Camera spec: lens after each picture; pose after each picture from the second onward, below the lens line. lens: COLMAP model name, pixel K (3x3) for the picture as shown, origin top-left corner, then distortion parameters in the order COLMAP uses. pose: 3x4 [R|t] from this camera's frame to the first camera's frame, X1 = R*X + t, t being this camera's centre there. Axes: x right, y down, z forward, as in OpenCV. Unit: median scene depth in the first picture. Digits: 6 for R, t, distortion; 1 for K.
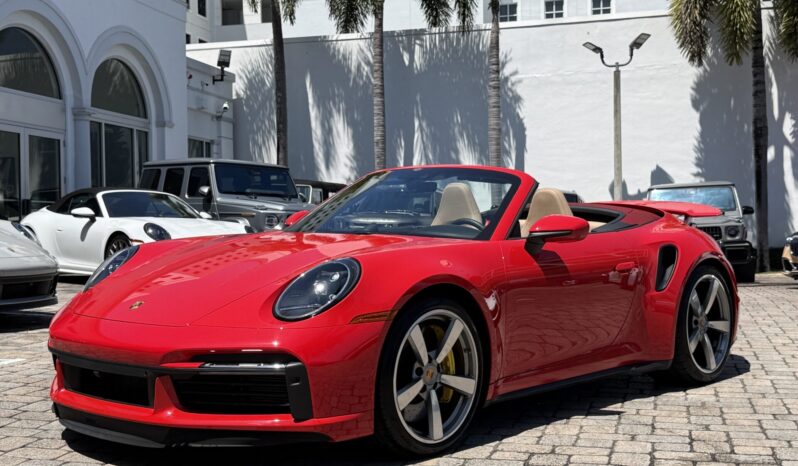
lens RADIAL K [[1053.8, 0, 399.0], [0, 1053.8, 233.0], [0, 0, 1]] dist [0.198295, -0.486707]
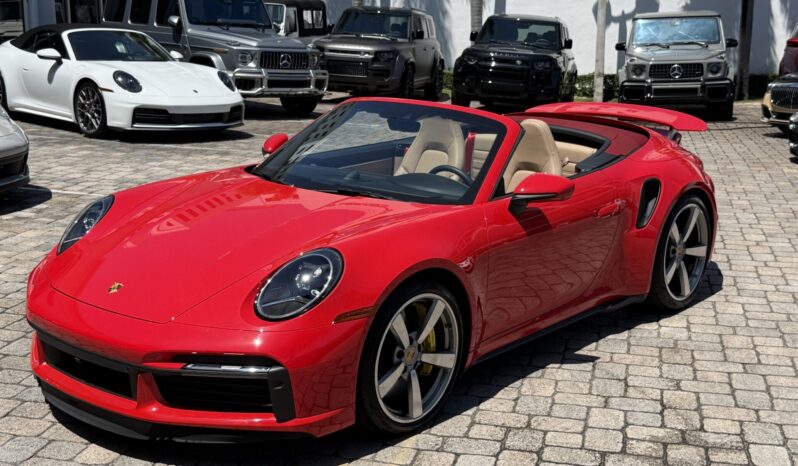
lens RADIAL K [[1053.8, 0, 399.0], [0, 1053.8, 233.0], [0, 0, 1]] dist [0.198295, -0.486707]
pose [[0.999554, 0.013740, 0.026531, -0.008899], [-0.018905, 0.978477, 0.205489, -0.159406], [-0.023136, -0.205899, 0.978300, 0.032398]]
